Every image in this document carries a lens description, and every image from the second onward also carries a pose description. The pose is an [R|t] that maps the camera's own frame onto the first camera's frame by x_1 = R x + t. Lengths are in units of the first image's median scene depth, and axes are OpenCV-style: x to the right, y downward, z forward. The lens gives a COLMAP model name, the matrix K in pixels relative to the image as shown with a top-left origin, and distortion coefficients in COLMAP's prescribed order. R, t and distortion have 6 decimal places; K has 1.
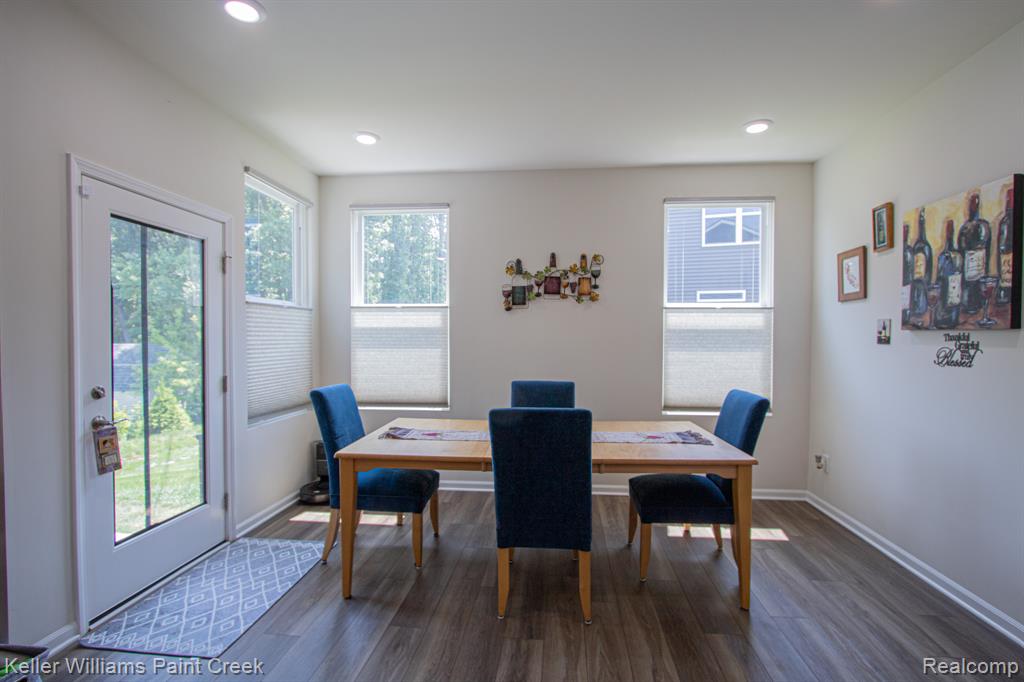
lens RADIAL K [[475.1, 0, 520.6], [0, 475.1, 349.7], [0, 0, 1]] dist [-0.012903, 0.000522]
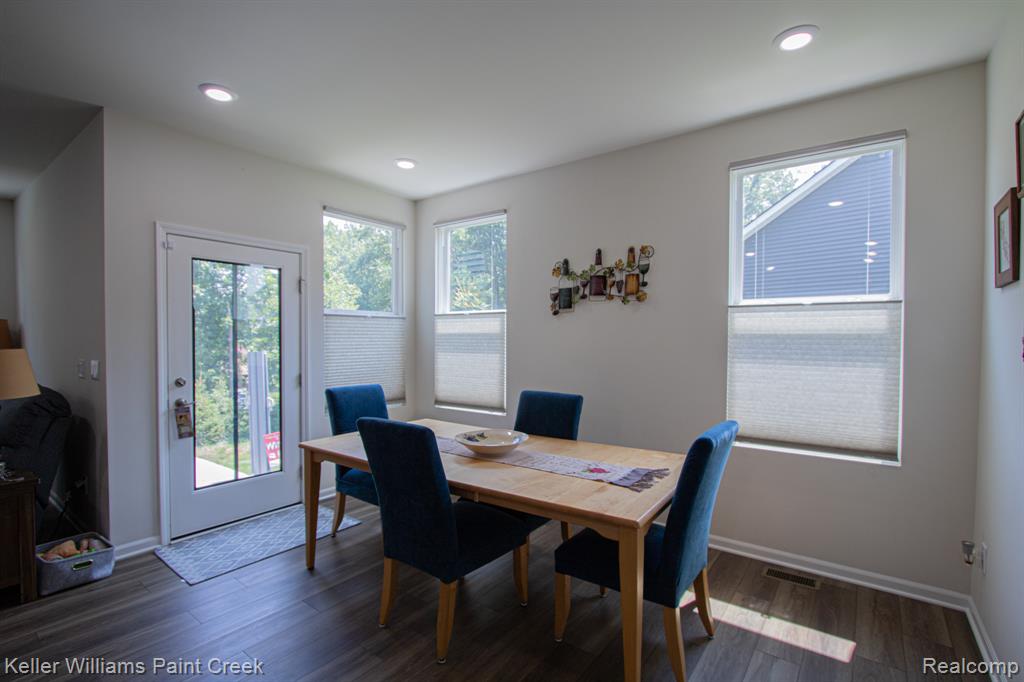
lens RADIAL K [[475.1, 0, 520.6], [0, 475.1, 349.7], [0, 0, 1]] dist [-0.012903, 0.000522]
pose [[0.851571, 0.013617, -0.524062, 0.413965], [-0.014116, 0.999896, 0.003043, -0.015743], [0.524048, 0.004807, 0.851675, 0.168347]]
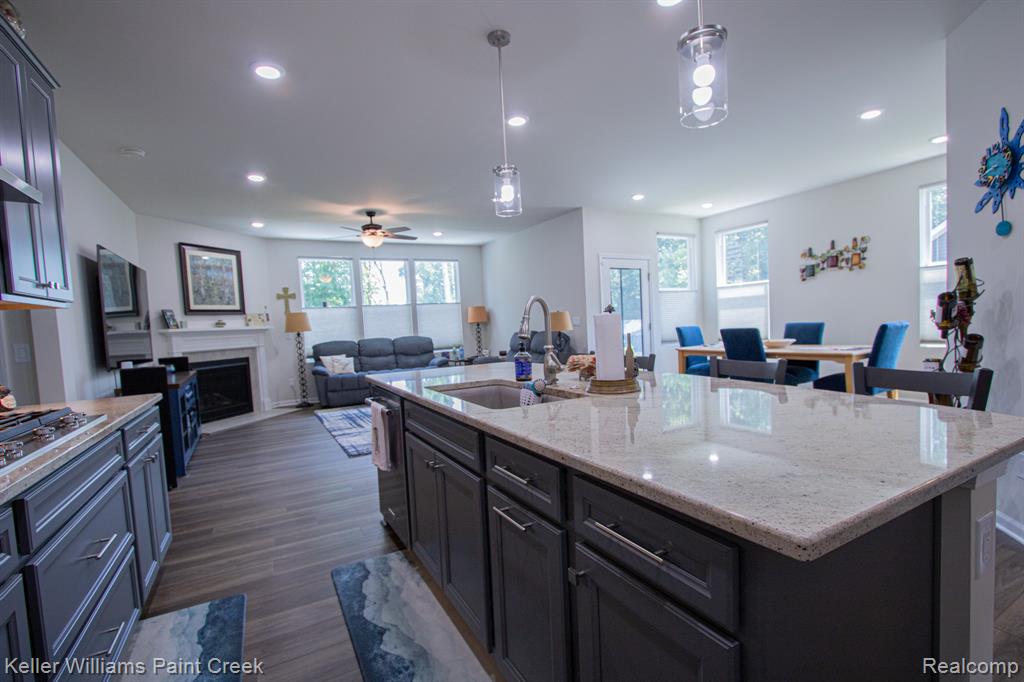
lens RADIAL K [[475.1, 0, 520.6], [0, 475.1, 349.7], [0, 0, 1]] dist [-0.012903, 0.000522]
pose [[0.561675, 0.015079, -0.827220, 0.767276], [0.032266, 0.998674, 0.040112, 0.054252], [0.826728, -0.049222, 0.560444, -0.694807]]
